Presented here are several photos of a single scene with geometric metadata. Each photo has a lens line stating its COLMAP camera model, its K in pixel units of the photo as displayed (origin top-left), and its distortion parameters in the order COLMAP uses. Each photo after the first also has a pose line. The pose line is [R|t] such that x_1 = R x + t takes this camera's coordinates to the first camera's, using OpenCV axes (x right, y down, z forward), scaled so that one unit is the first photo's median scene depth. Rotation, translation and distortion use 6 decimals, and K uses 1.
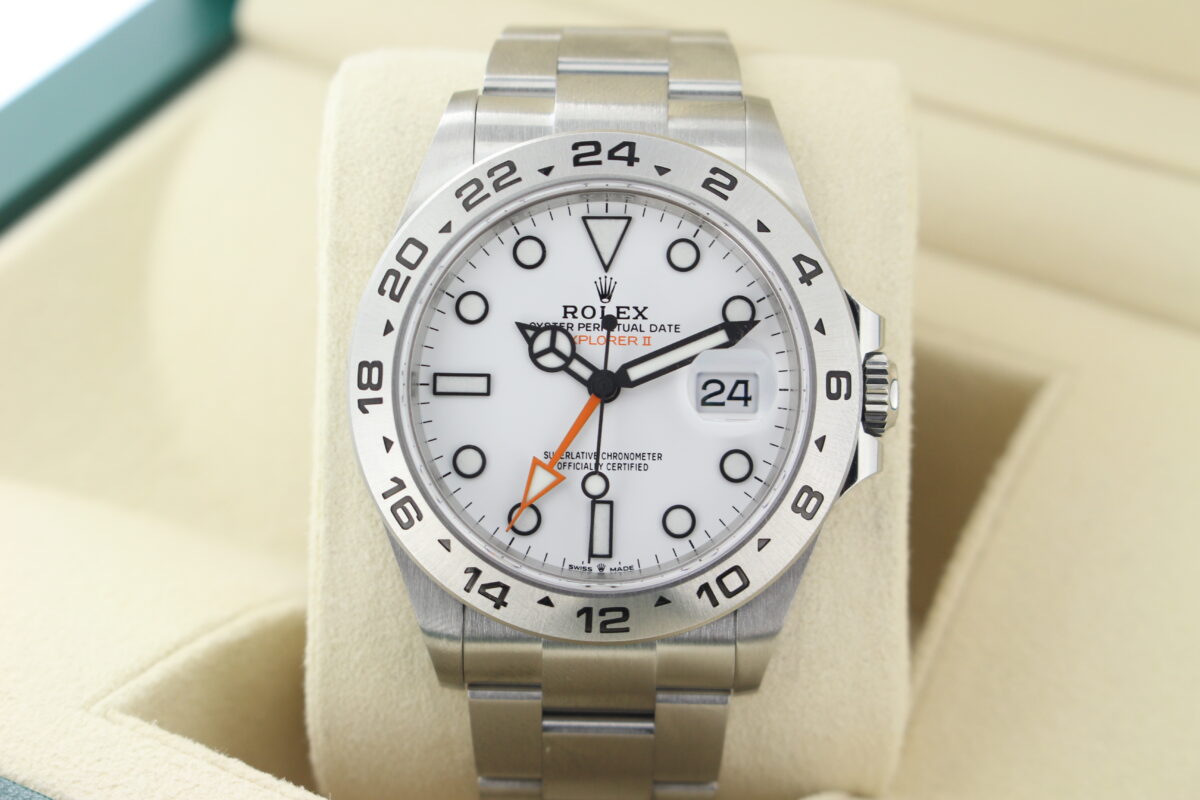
lens RADIAL K [[2816.8, 0, 605.4], [0, 2816.8, 422.0], [0, 0, 1]] dist [0.088813, 0.130471]
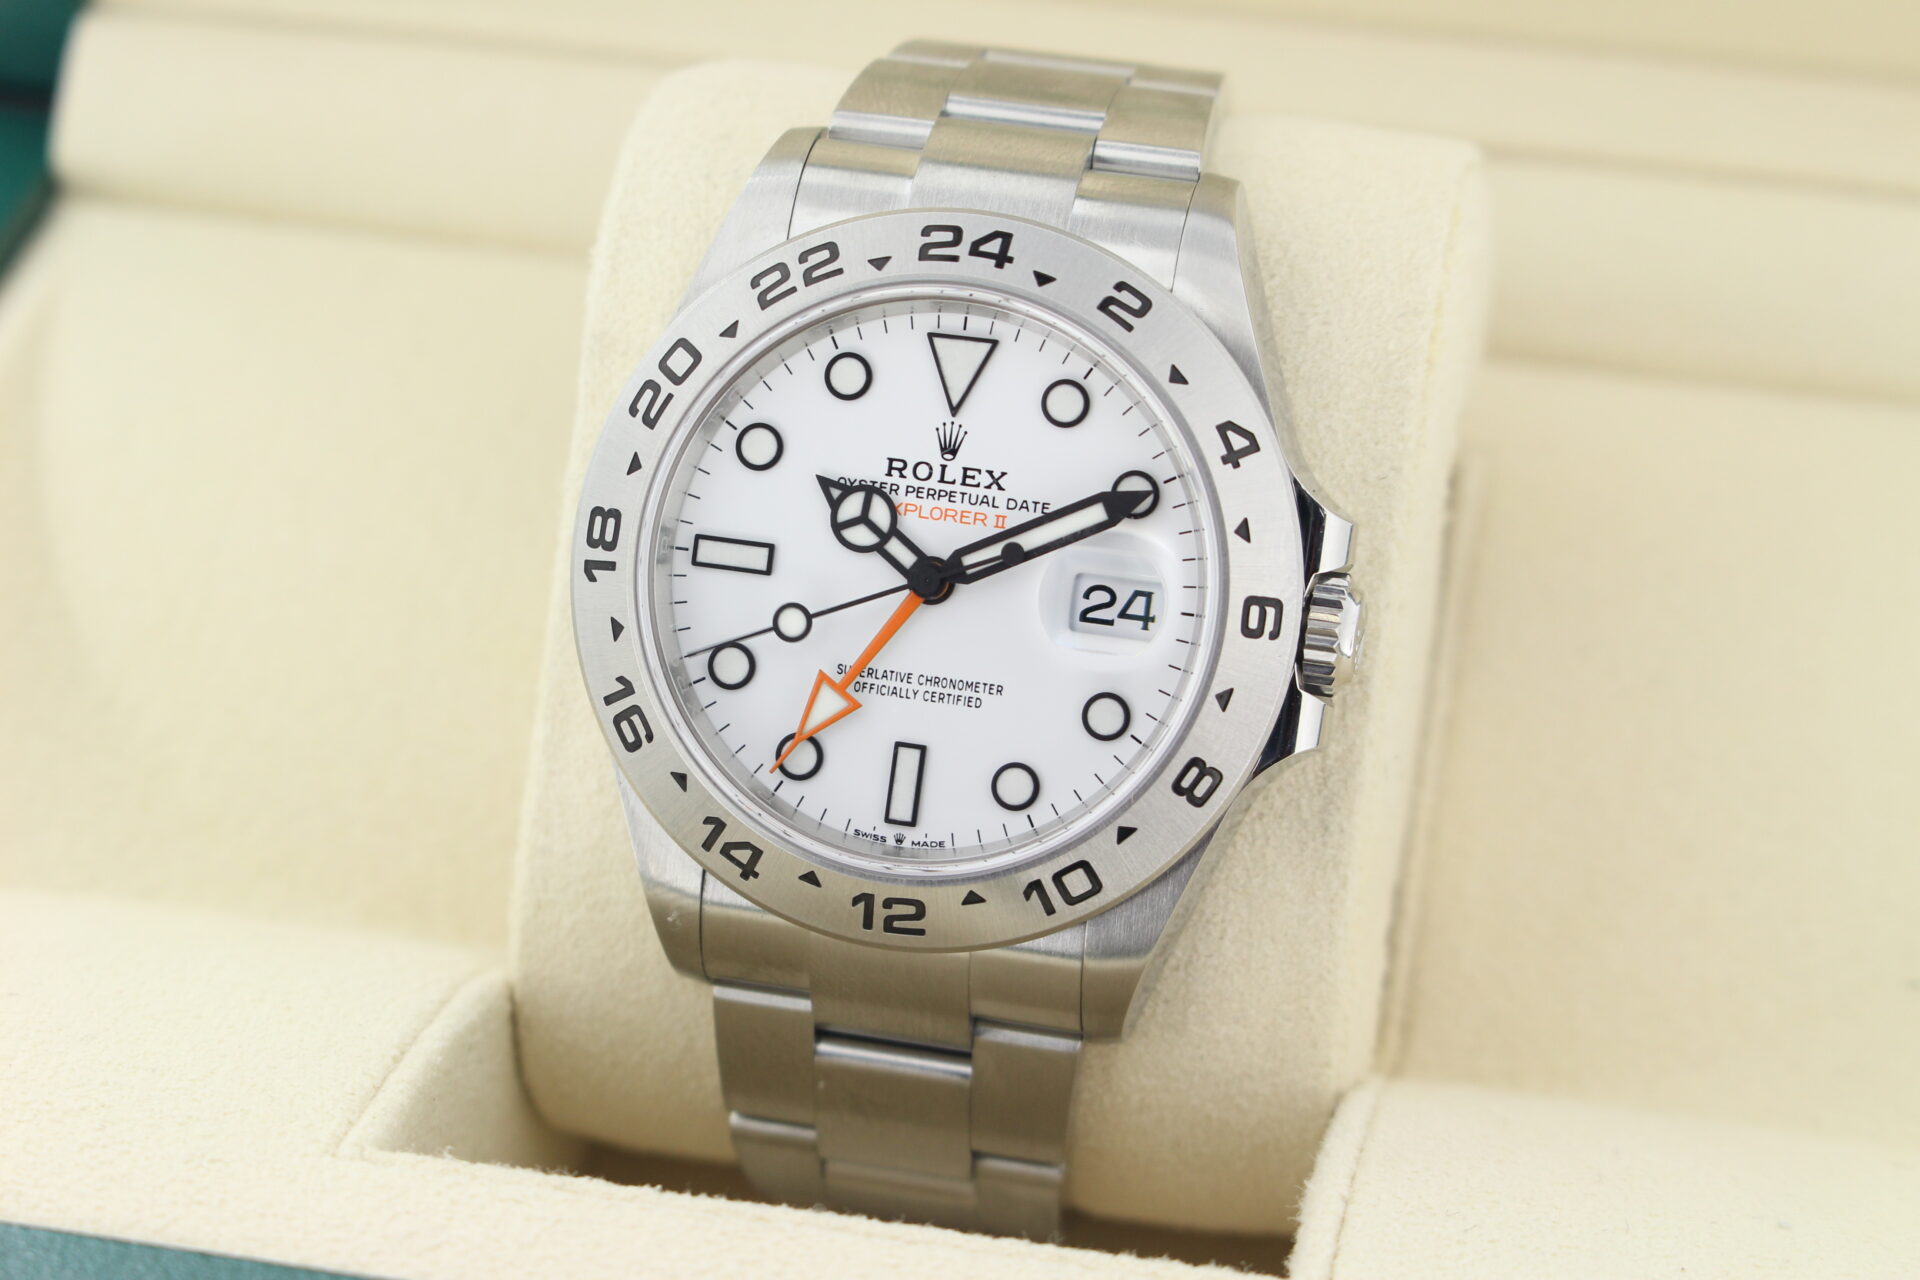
lens RADIAL K [[4506.9, 0, 968.6], [0, 4506.9, 675.2], [0, 0, 1]] dist [0.088813, 0.130471]
pose [[0.980119, 0.114609, -0.161963, 0.191067], [-0.106141, 0.992537, 0.060036, -0.057119], [0.167634, -0.041651, 0.984969, -0.092503]]
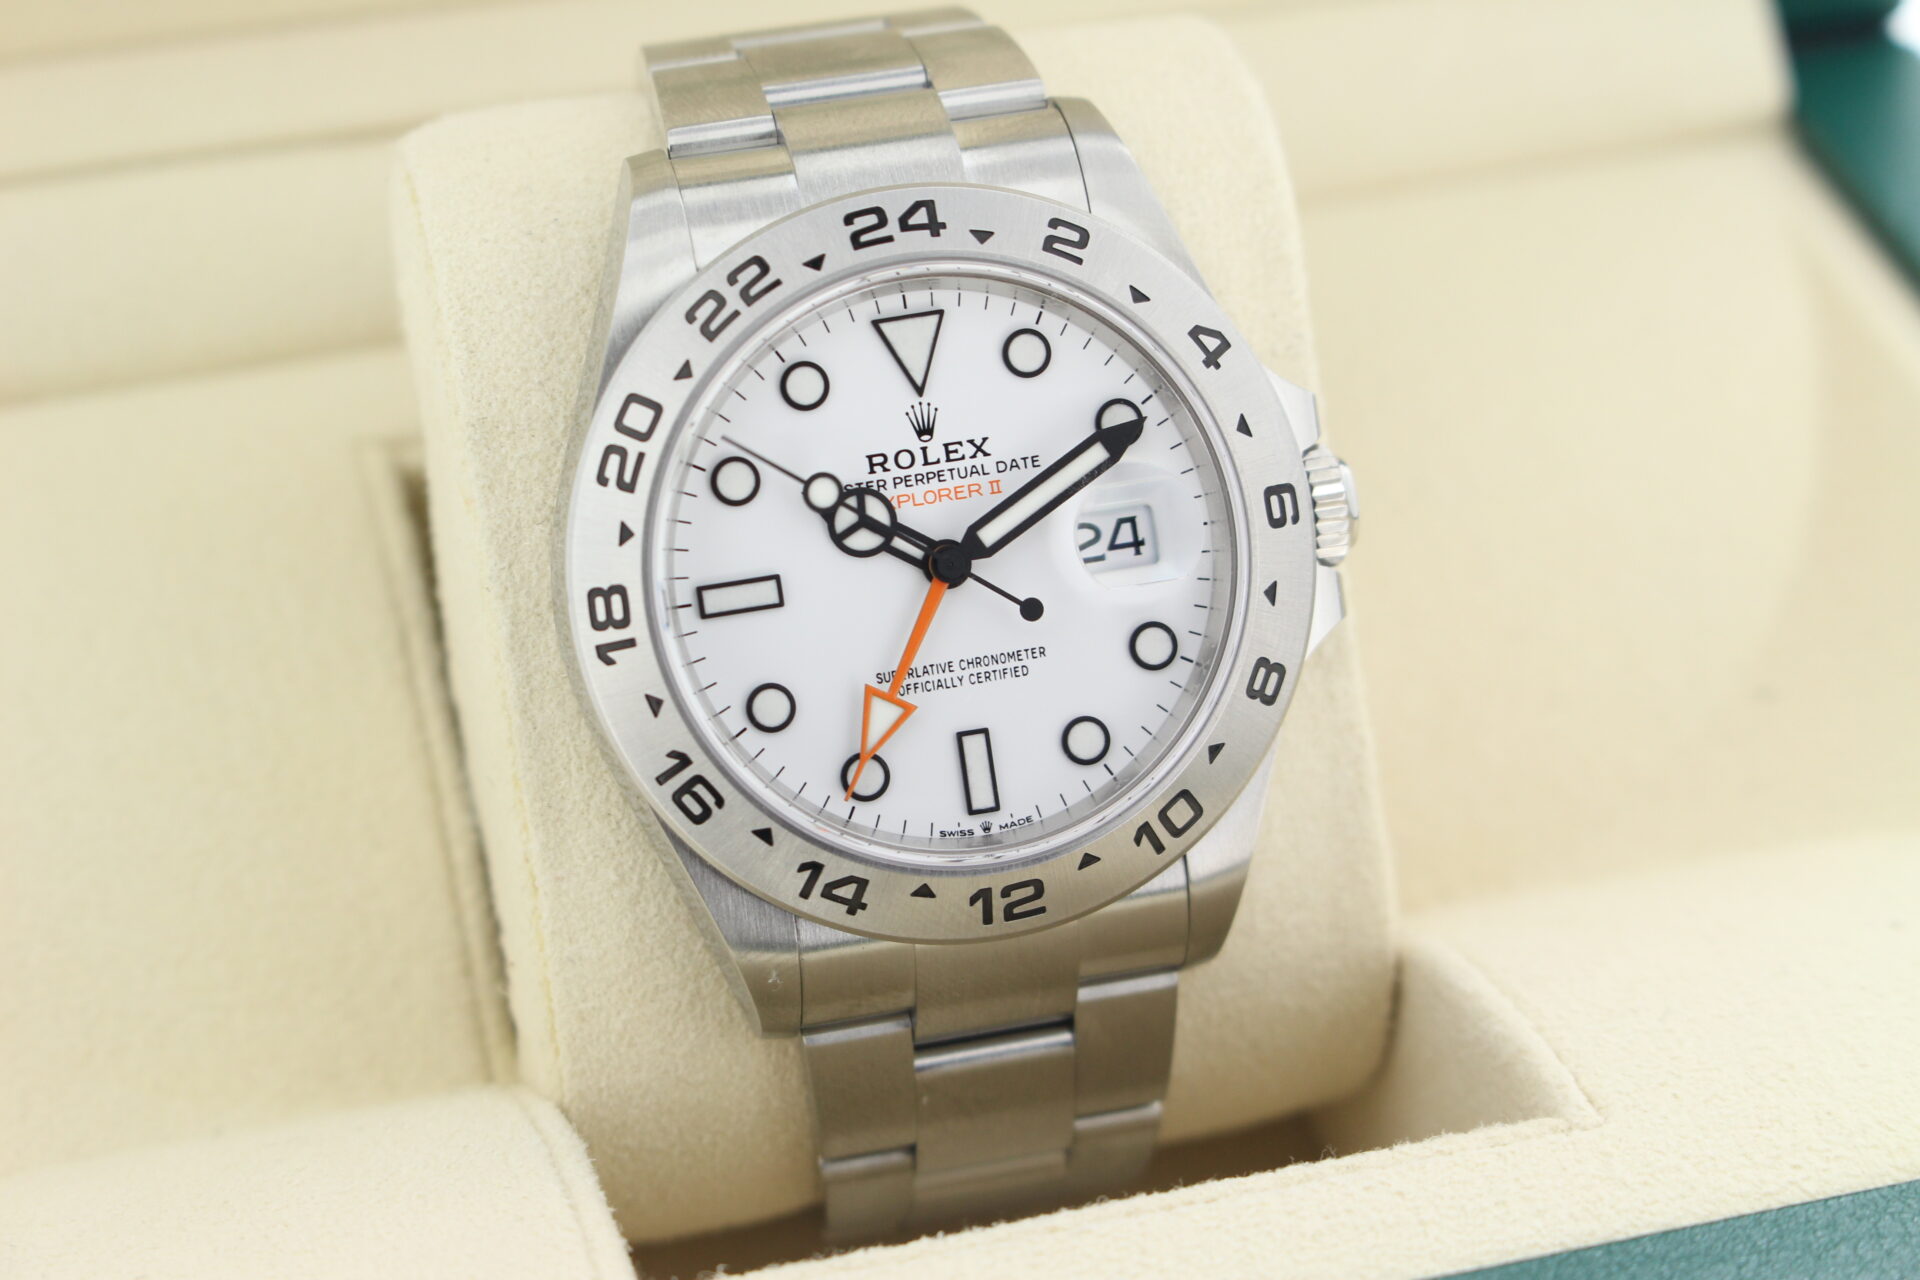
lens RADIAL K [[4506.9, 0, 968.6], [0, 4506.9, 675.2], [0, 0, 1]] dist [0.088813, 0.130471]
pose [[0.966822, -0.174216, 0.186827, -0.202876], [0.161564, 0.983528, 0.081055, -0.073442], [-0.197870, -0.048181, 0.979043, -0.064415]]
